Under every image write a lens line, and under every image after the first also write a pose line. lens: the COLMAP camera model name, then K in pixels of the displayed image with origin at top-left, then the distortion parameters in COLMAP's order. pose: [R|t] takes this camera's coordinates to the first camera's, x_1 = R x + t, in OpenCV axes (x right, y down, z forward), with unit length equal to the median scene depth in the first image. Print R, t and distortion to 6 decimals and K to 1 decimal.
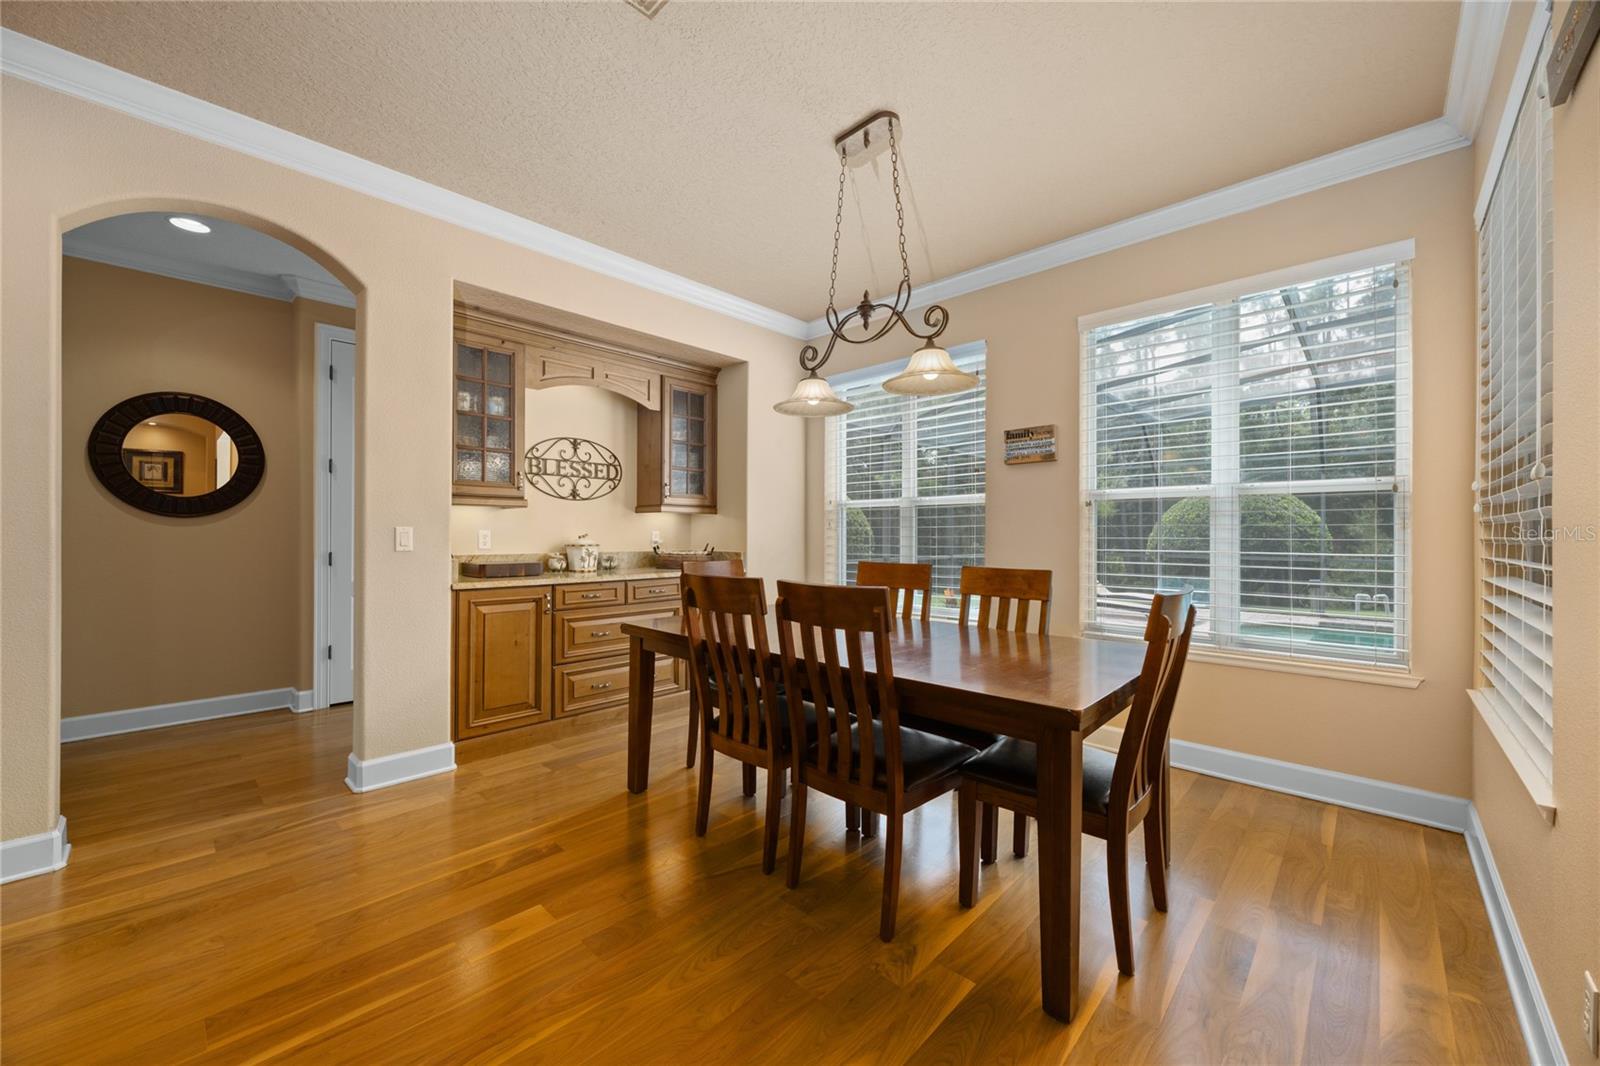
lens RADIAL K [[614.6, 0, 784.4], [0, 614.6, 542.5], [0, 0, 1]] dist [-0.001028, -0.000066]
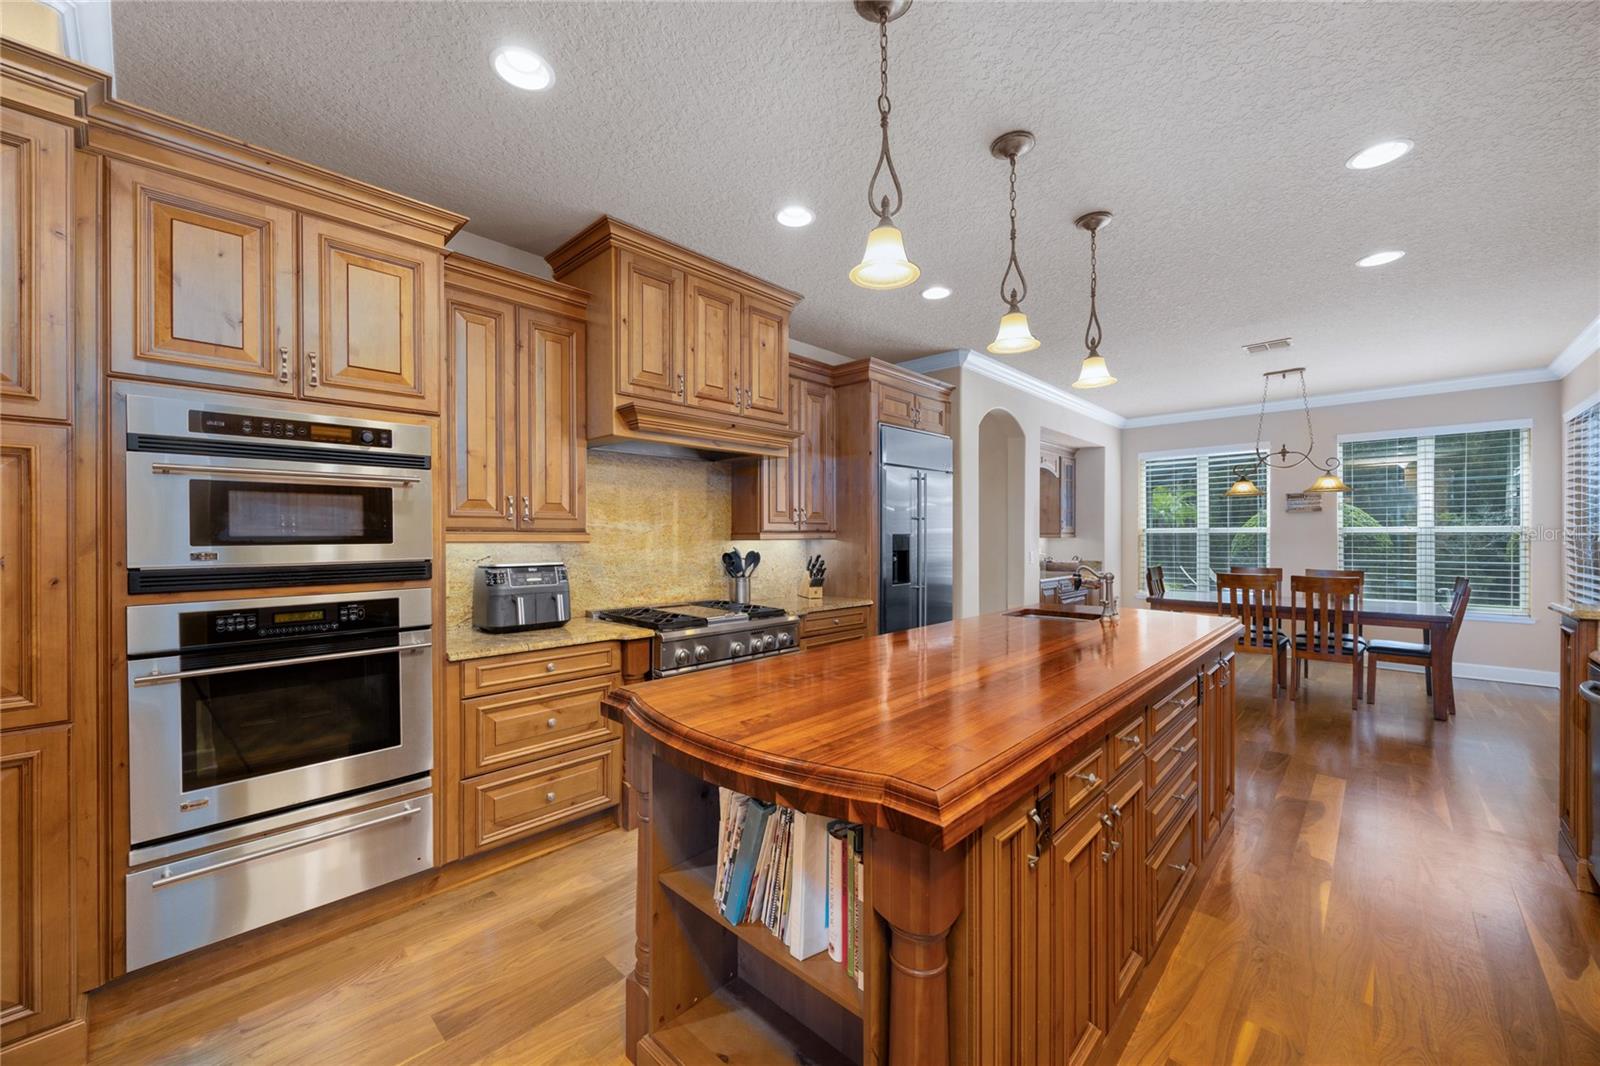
lens RADIAL K [[617.0, 0, 794.2], [0, 617.0, 537.0], [0, 0, 1]] dist [-0.001429, -0.000138]
pose [[0.999979, -0.006344, 0.000913, -1.122107], [0.006354, 0.999911, -0.011701, -0.044112], [-0.000839, 0.011707, 0.999931, -0.829472]]
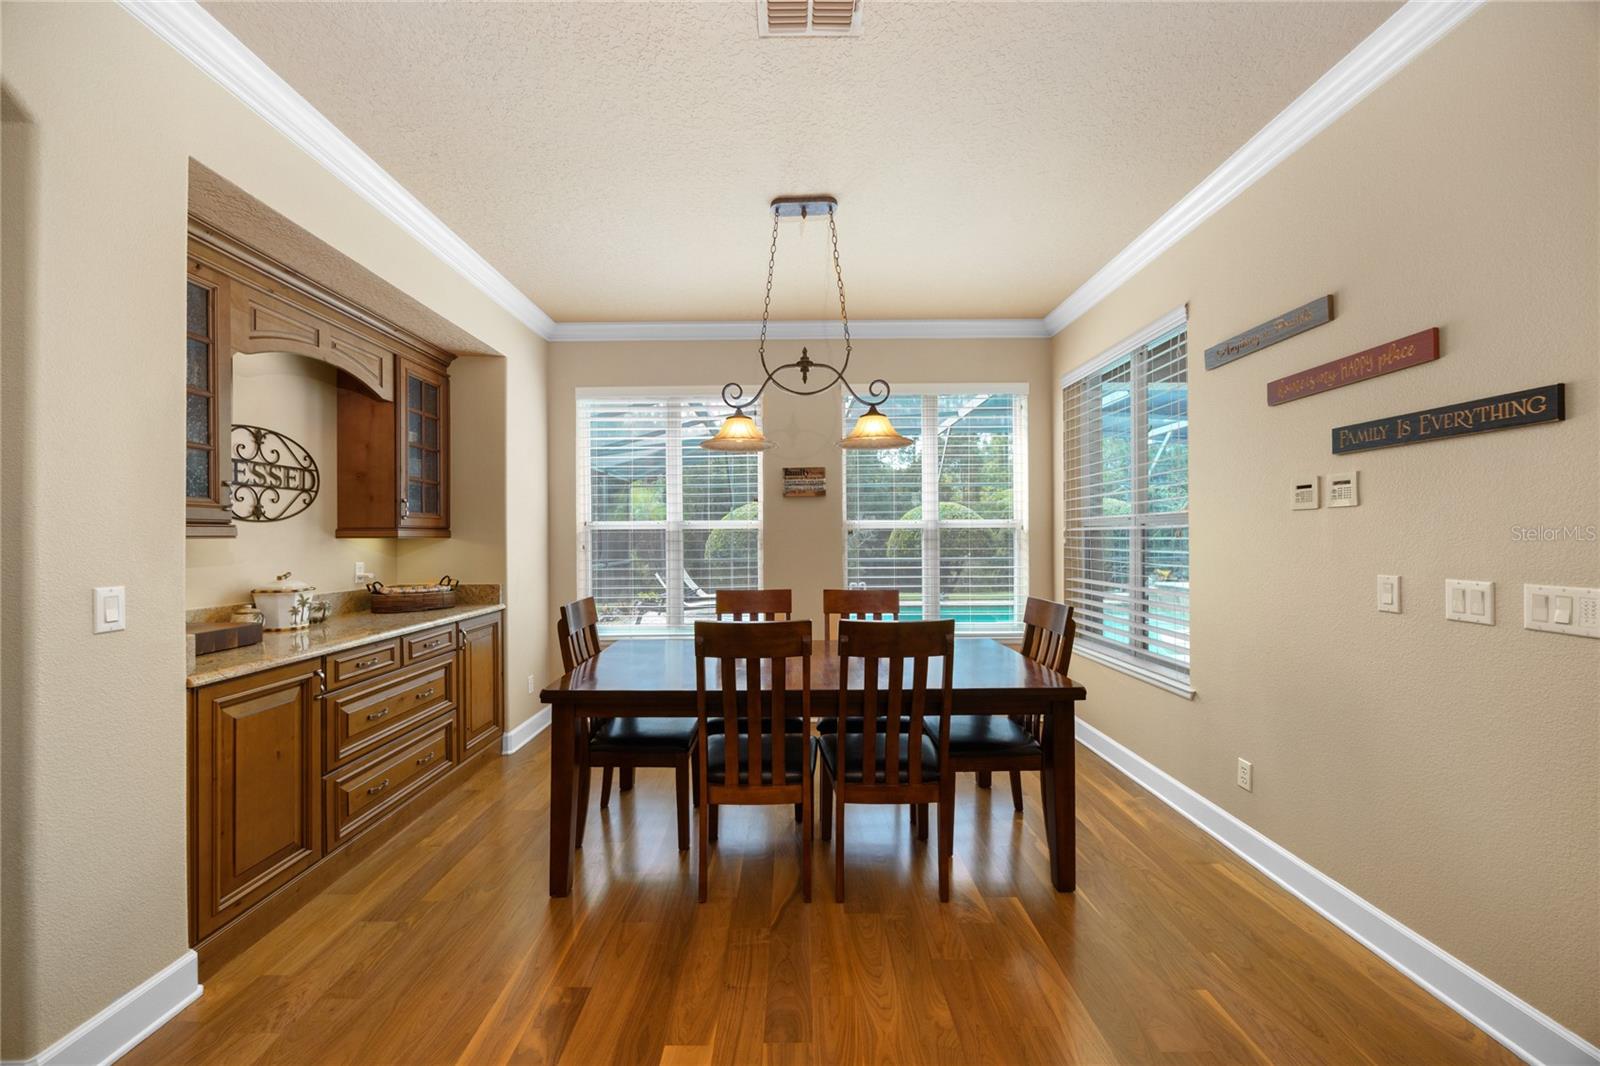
lens RADIAL K [[614.9, 0, 797.9], [0, 614.9, 547.5], [0, 0, 1]] dist [-0.002523, -0.000048]
pose [[0.716309, -0.020222, 0.697490, -0.450162], [0.018532, 0.999779, 0.009955, -0.043864], [-0.697537, 0.005795, 0.716525, 0.153657]]
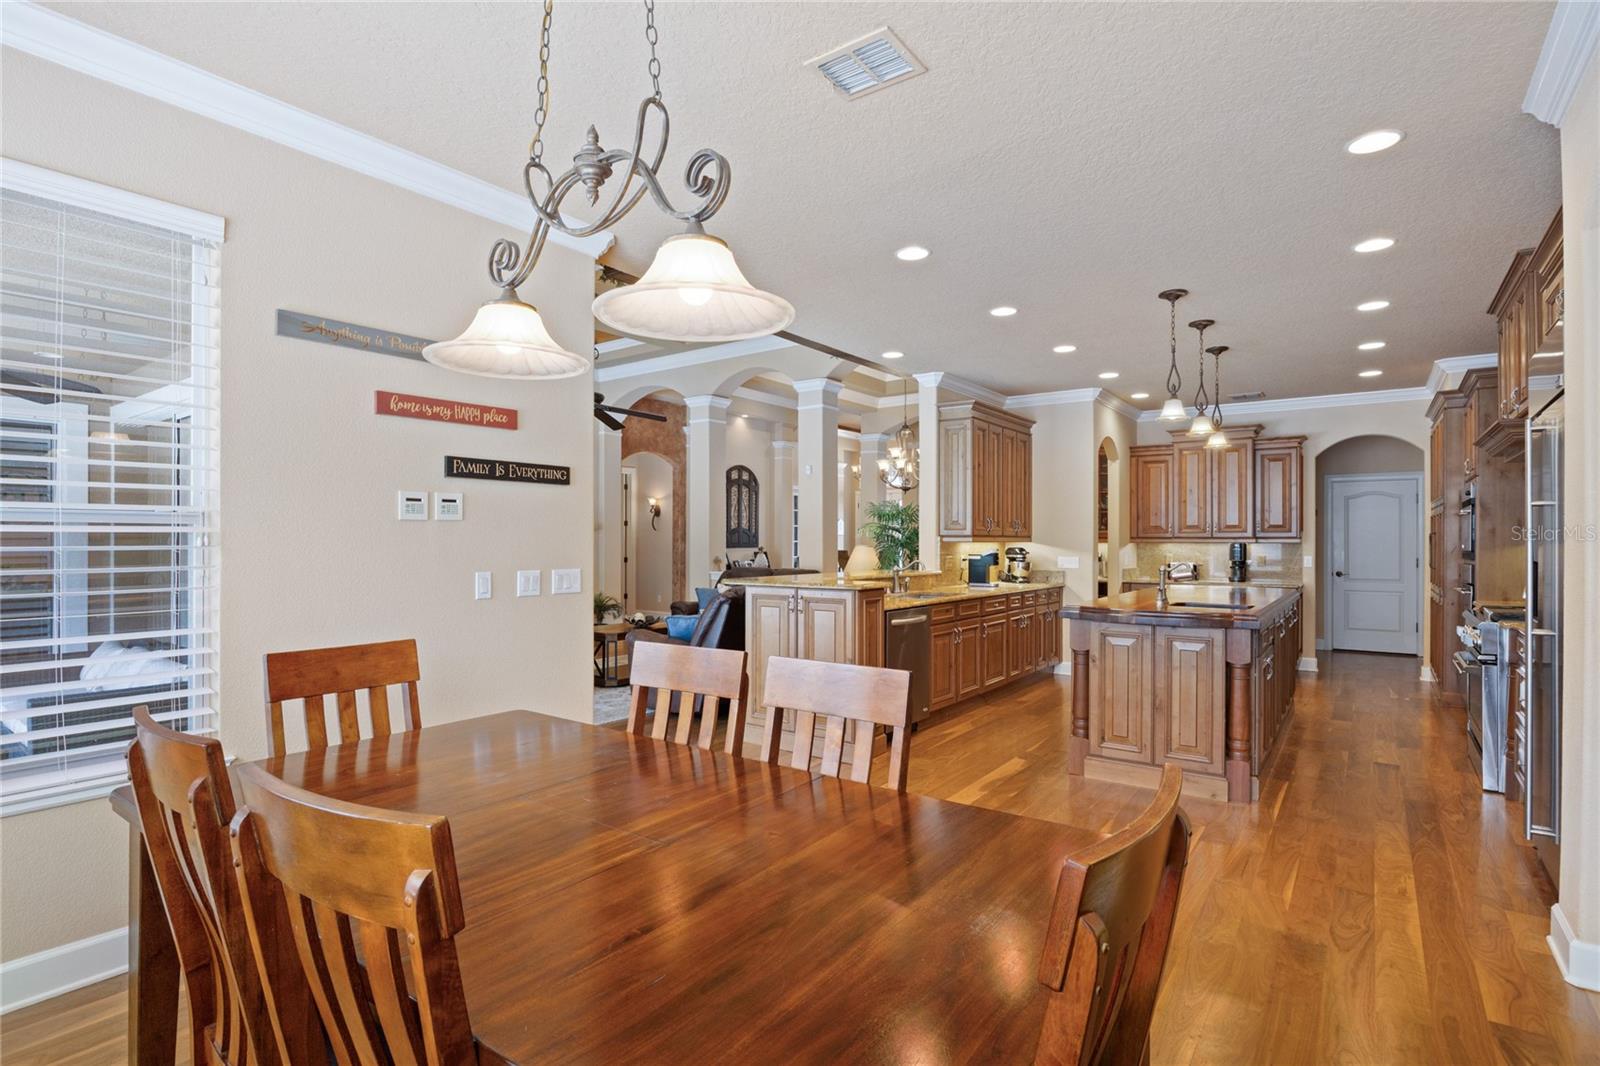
lens RADIAL K [[781.3, 0, 788.1], [0, 781.3, 531.7], [0, 0, 1]] dist [-0.019964, 0.000613]
pose [[-0.993141, -0.009679, -0.116519, 0.034571], [-0.010370, 0.999932, 0.005328, -0.062577], [0.116459, 0.006499, -0.993174, 1.144583]]
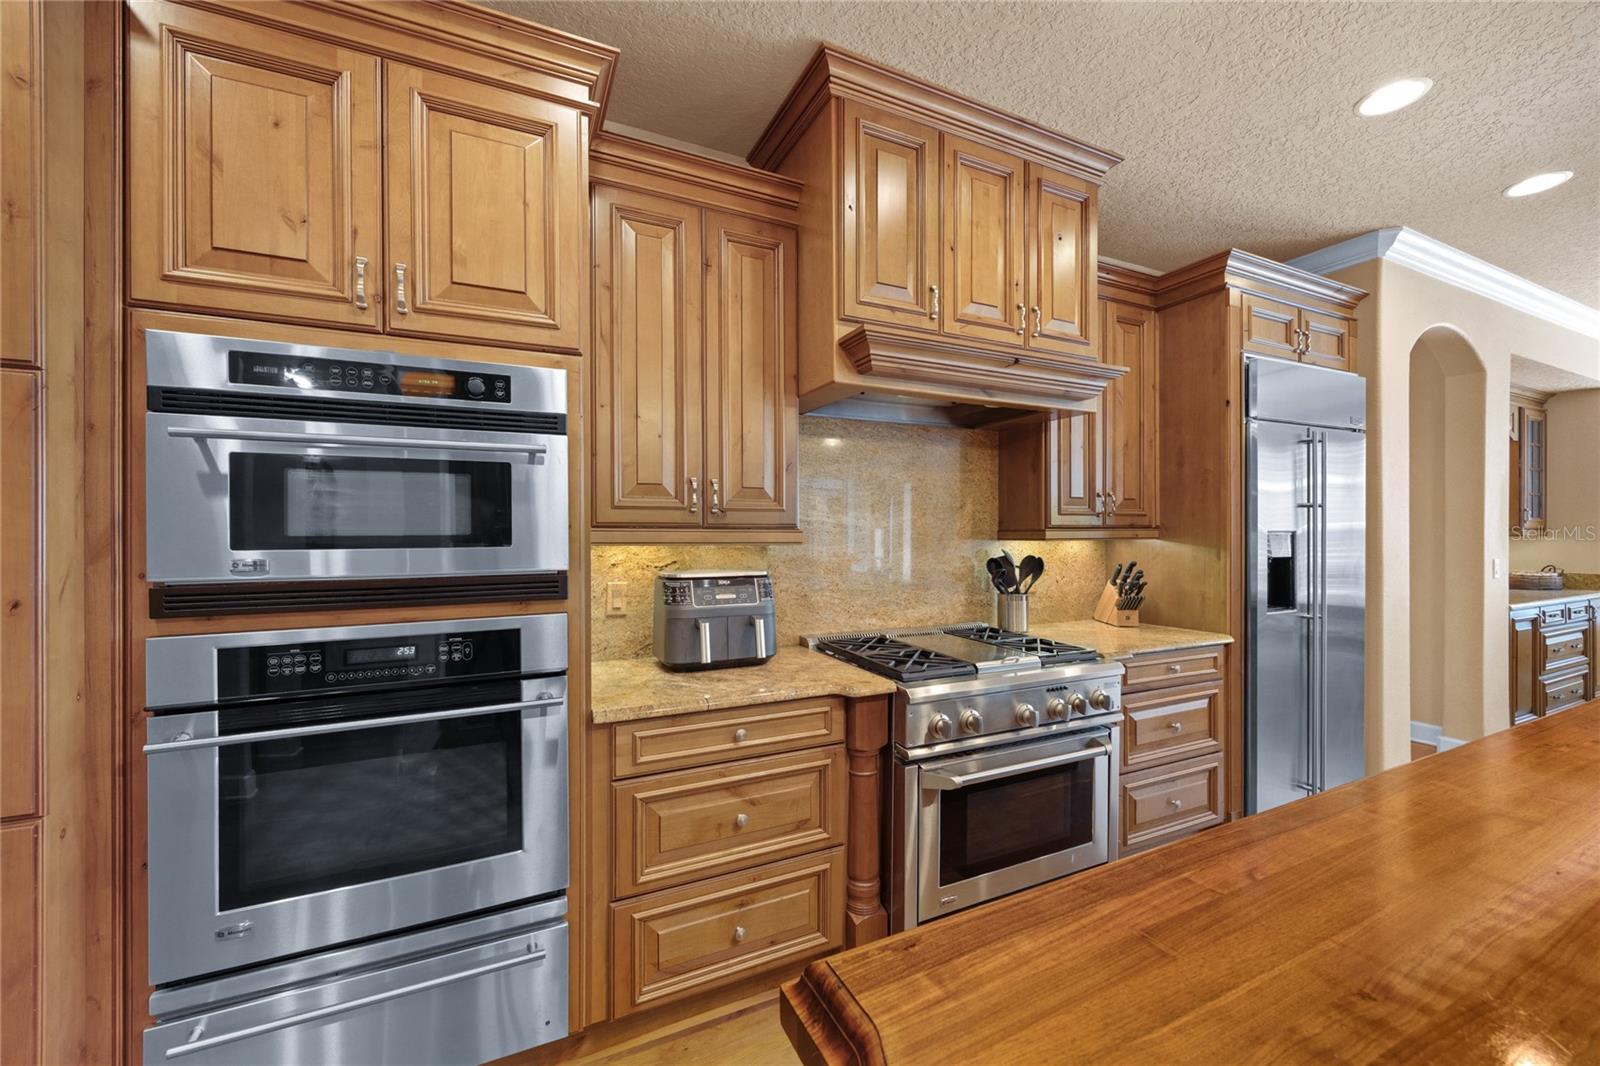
lens RADIAL K [[623.2, 0, 794.8], [0, 623.2, 529.8], [0, 0, 1]] dist [-0.000606, 0.000062]
pose [[0.935285, -0.007504, -0.353817, -1.197494], [0.000850, 0.999820, -0.018960, -0.050138], [0.353895, 0.017433, 0.935123, -0.543879]]
